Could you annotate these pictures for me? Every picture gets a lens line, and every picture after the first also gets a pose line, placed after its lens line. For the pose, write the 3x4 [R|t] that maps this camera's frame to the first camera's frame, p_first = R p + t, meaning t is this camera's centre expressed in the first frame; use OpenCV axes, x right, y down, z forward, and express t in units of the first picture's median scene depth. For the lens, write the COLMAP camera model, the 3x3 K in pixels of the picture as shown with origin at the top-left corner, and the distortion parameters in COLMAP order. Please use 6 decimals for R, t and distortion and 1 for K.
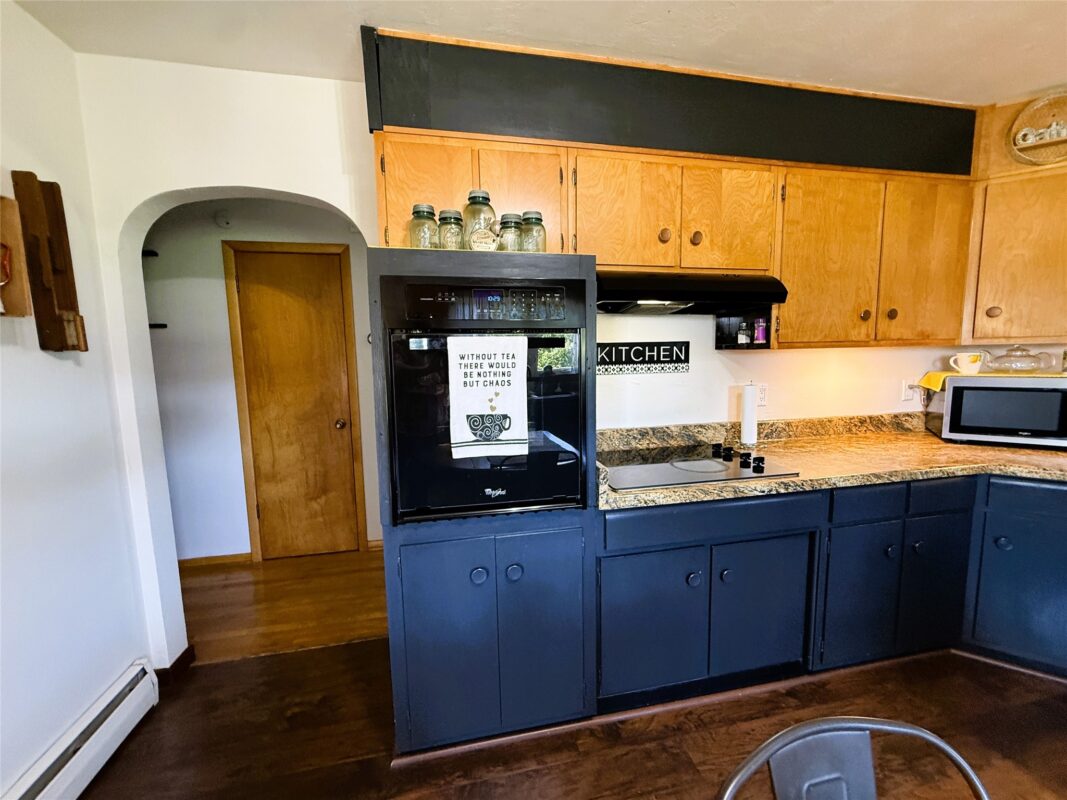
lens RADIAL K [[429.2, 0, 530.3], [0, 429.2, 399.6], [0, 0, 1]] dist [-0.001052, 0.000271]
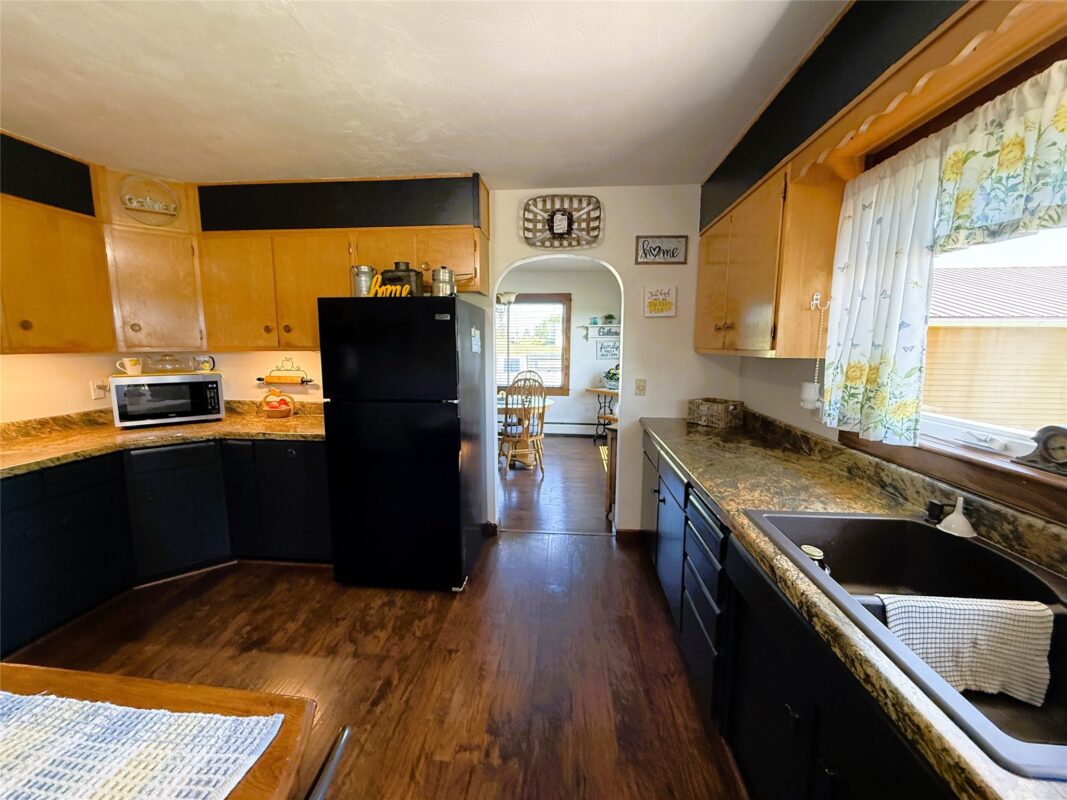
lens RADIAL K [[429.2, 0, 530.3], [0, 429.2, 399.6], [0, 0, 1]] dist [-0.001052, 0.000271]
pose [[0.295180, -0.107130, 0.949417, 0.182207], [0.097124, 0.991911, 0.081728, 0.031729], [-0.950492, 0.068087, 0.303197, -0.639509]]
